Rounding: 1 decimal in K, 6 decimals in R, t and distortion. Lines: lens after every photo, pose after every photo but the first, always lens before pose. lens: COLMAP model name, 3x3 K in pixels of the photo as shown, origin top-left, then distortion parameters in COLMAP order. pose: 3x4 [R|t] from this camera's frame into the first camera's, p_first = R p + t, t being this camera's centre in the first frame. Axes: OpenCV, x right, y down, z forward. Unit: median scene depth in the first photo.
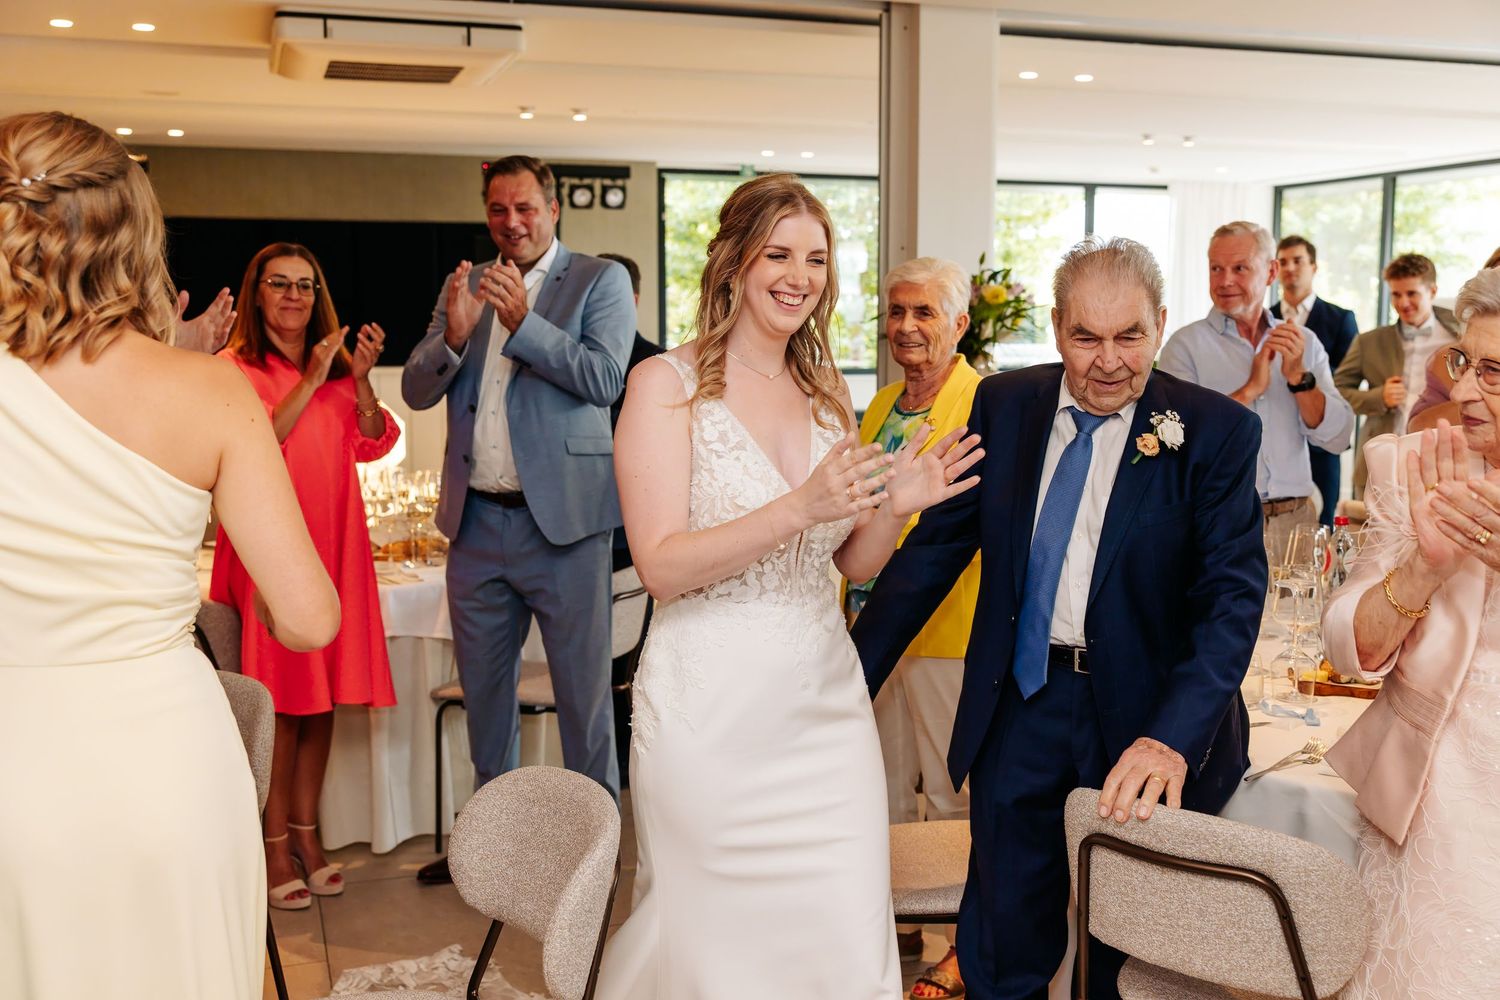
lens RADIAL K [[1674.2, 0, 750.0], [0, 1674.2, 500.0], [0, 0, 1]] dist [-0.000550, -0.032229]
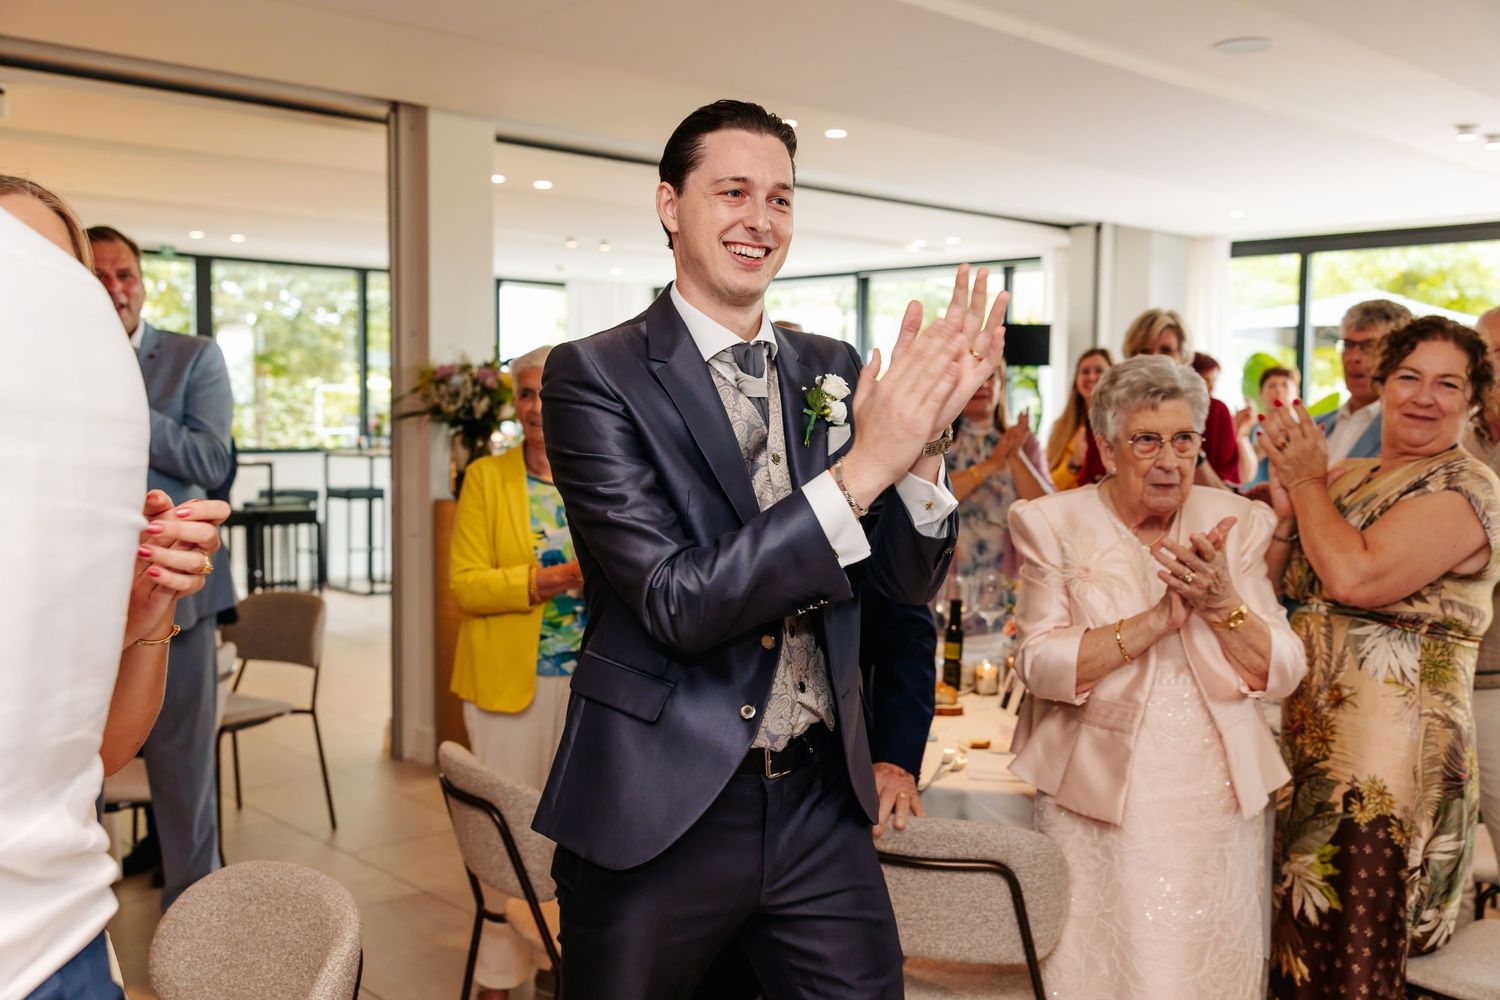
lens RADIAL K [[1514.0, 0, 750.0], [0, 1514.0, 500.0], [0, 0, 1]] dist [0.018900, -0.000085]
pose [[0.884939, -0.025824, 0.464990, -0.229924], [0.045034, 0.998527, -0.030251, -0.007477], [-0.463524, 0.047711, 0.884799, 0.070689]]
